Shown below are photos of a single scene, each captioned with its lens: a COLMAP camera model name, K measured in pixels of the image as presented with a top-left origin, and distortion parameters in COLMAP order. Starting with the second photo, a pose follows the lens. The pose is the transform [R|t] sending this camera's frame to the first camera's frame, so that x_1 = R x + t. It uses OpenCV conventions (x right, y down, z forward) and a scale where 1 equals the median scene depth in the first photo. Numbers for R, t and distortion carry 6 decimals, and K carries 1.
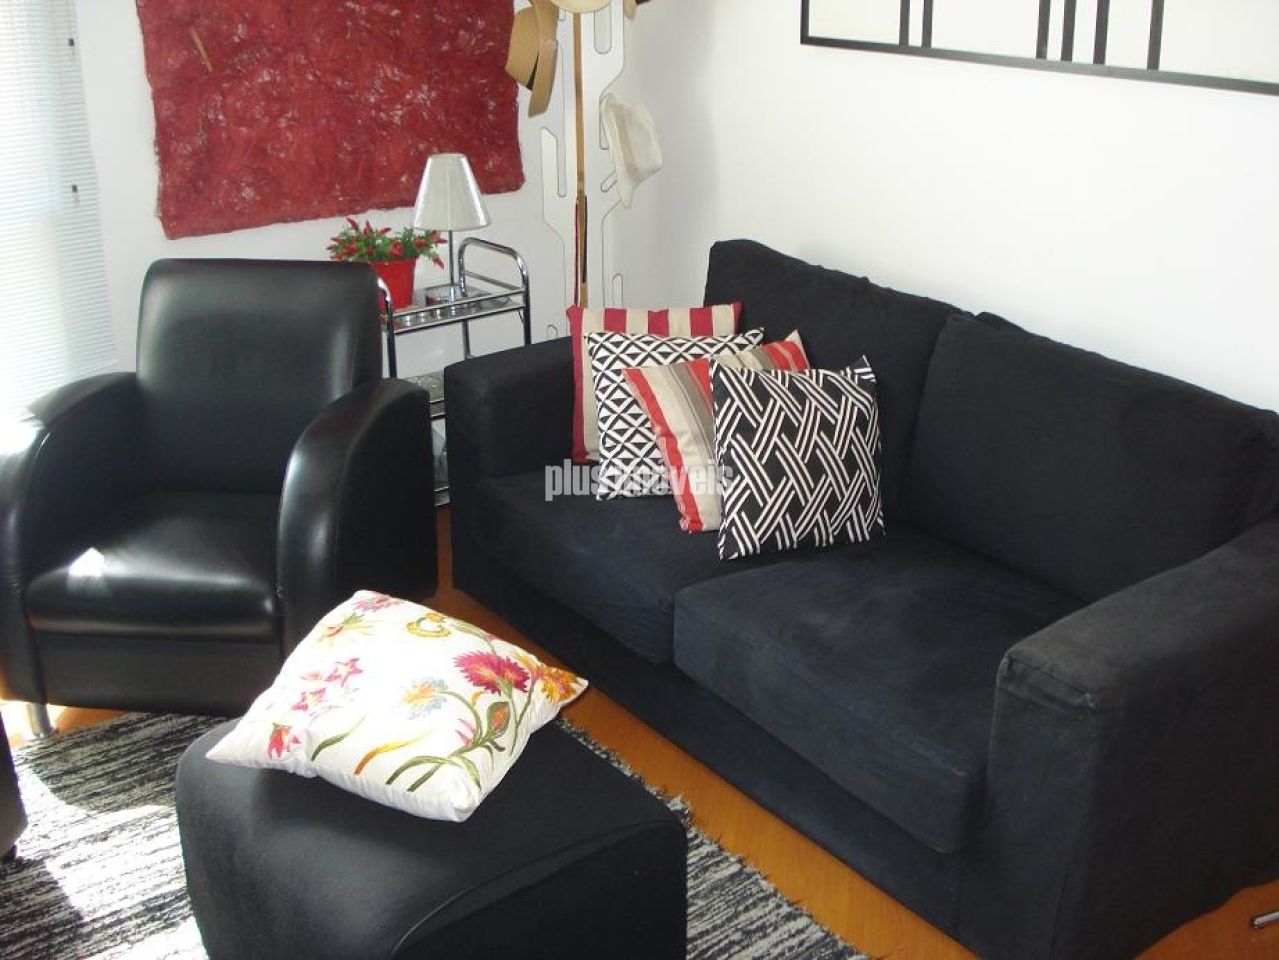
lens RADIAL K [[1516.3, 0, 640.3], [0, 1516.3, 482.3], [0, 0, 1]] dist [-0.079382, 0.000000]
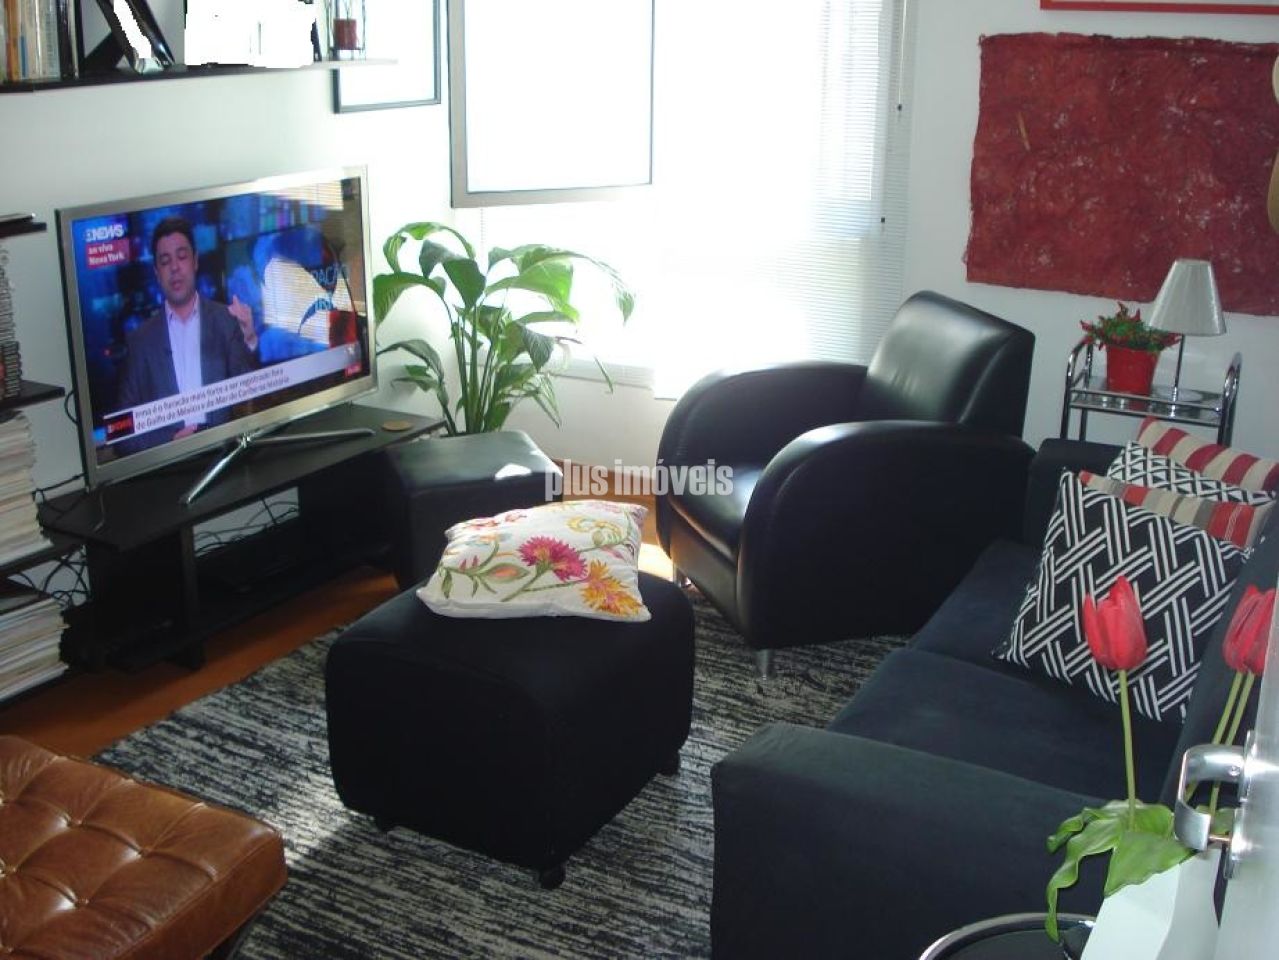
lens RADIAL K [[1516.3, 0, 640.3], [0, 1516.3, 478.2], [0, 0, 1]] dist [-0.079382, 0.000000]
pose [[0.377071, 0.292430, -0.878807, 0.683975], [-0.353923, 0.922332, 0.155055, -0.109625], [0.855895, 0.252563, 0.451283, 0.269741]]
